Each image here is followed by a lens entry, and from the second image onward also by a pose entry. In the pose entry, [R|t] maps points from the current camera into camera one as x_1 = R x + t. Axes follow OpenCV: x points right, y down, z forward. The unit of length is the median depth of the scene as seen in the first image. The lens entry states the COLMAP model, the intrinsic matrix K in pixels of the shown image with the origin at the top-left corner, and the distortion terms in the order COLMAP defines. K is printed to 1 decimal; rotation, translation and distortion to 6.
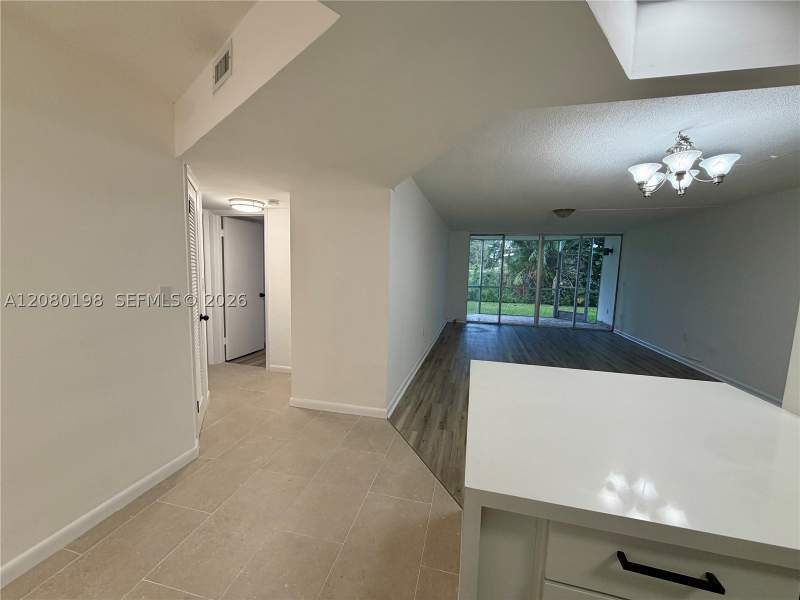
lens RADIAL K [[317.6, 0, 400.0], [0, 317.6, 300.0], [0, 0, 1]] dist [-0.002101, -0.000344]
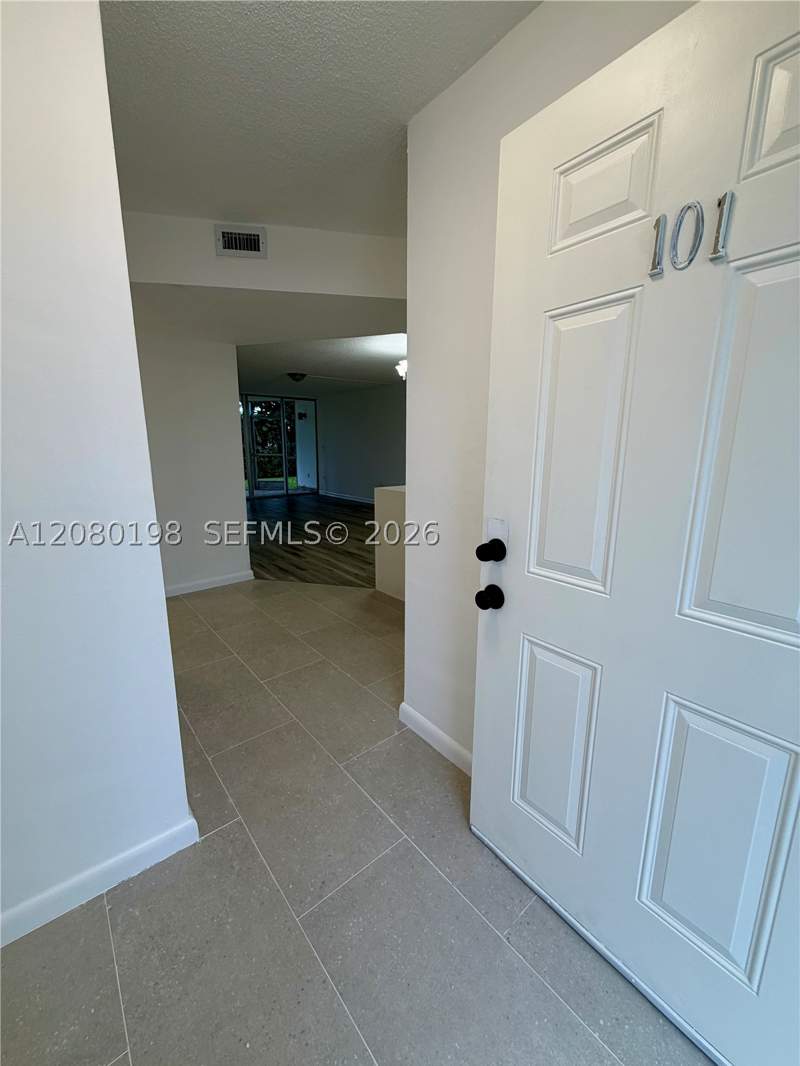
lens RADIAL K [[423.2, 0, 400.0], [0, 423.2, 529.9], [0, 0, 1]] dist [-0.002101, -0.000344]
pose [[0.593177, -0.185663, 0.783371, -0.285237], [0.093753, 0.982355, 0.161833, 0.015207], [-0.799595, -0.022552, 0.600117, -0.068254]]
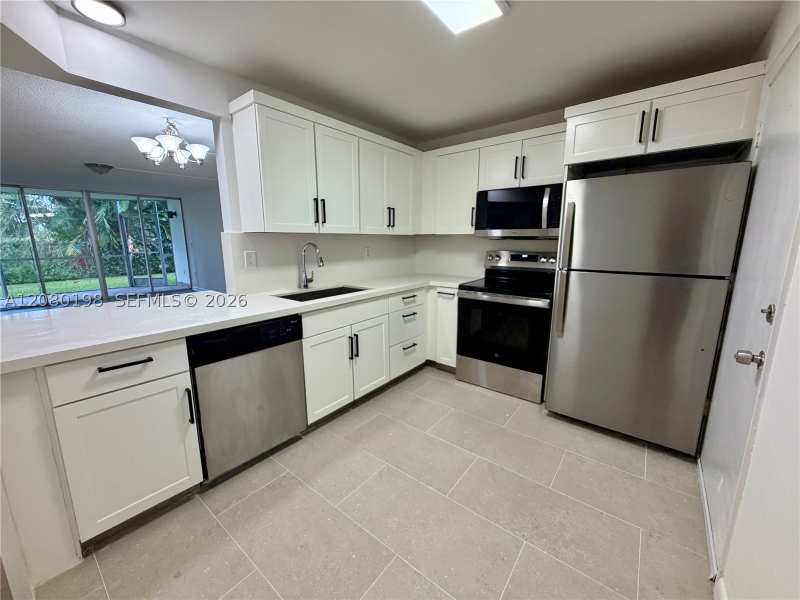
lens RADIAL K [[317.6, 0, 400.0], [0, 317.6, 300.0], [0, 0, 1]] dist [-0.002101, -0.000344]
pose [[0.418302, -0.197841, 0.886500, -0.010205], [0.105319, 0.979972, 0.169006, 0.025432], [-0.902181, 0.022670, 0.430761, -0.118730]]
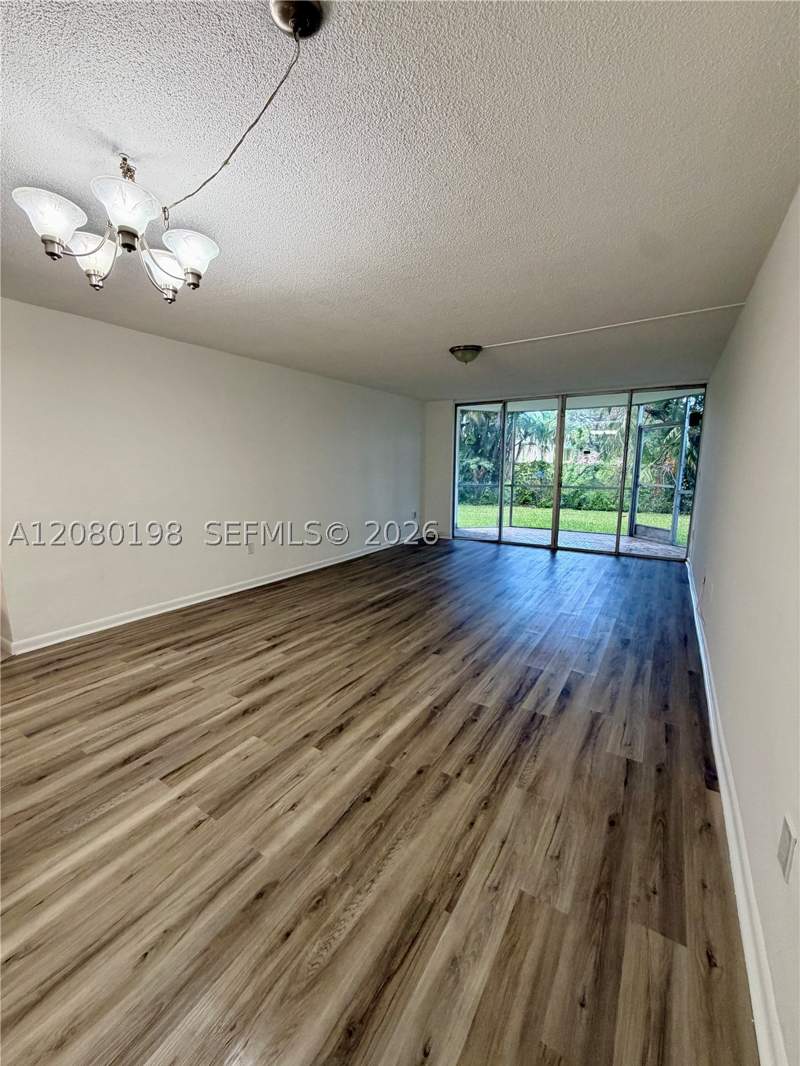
lens RADIAL K [[423.2, 0, 400.0], [0, 423.2, 529.9], [0, 0, 1]] dist [-0.002101, -0.000344]
pose [[0.947604, 0.024498, -0.318505, 0.409383], [-0.007383, 0.998468, 0.054832, 0.005085], [0.319361, -0.049608, 0.946334, 0.128789]]
